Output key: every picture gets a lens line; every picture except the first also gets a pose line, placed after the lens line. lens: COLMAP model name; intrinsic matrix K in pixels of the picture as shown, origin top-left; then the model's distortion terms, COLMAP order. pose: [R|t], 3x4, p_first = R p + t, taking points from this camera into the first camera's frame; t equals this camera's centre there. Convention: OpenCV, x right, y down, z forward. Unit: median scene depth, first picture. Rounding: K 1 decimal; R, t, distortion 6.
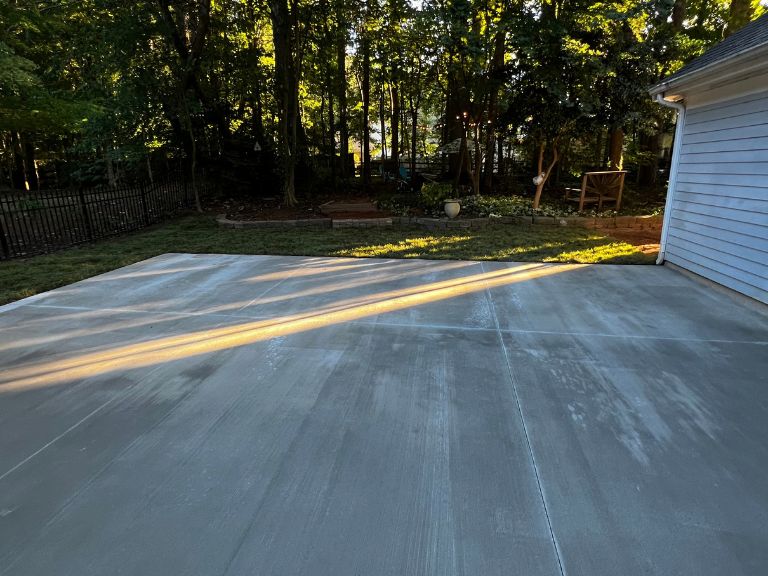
lens RADIAL K [[433.4, 0, 387.2], [0, 433.4, 288.0], [0, 0, 1]] dist [-0.014755, -0.001307]
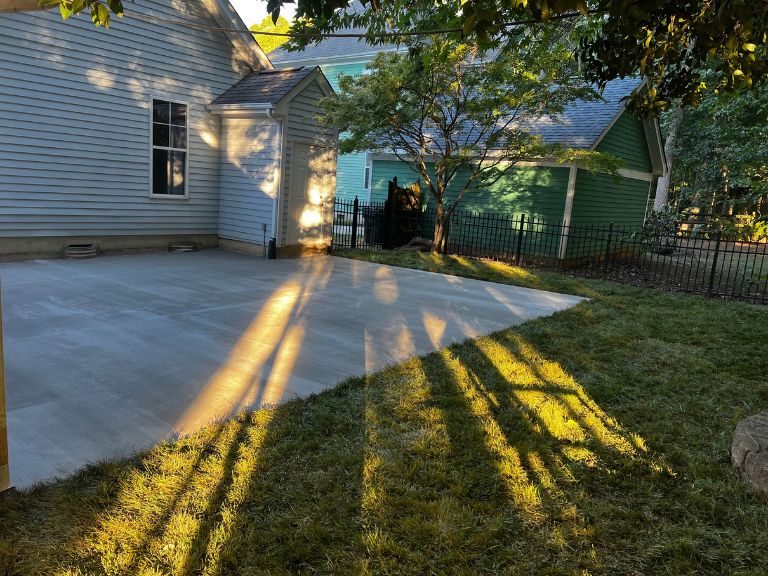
lens RADIAL K [[577.5, 0, 383.5], [0, 577.5, 292.1], [0, 0, 1]] dist [0.047777, -0.051809]
pose [[-0.516822, 0.133932, -0.845551, 1.415137], [-0.289272, 0.902273, 0.319727, -0.696807], [0.805740, 0.409836, -0.427572, 2.309649]]
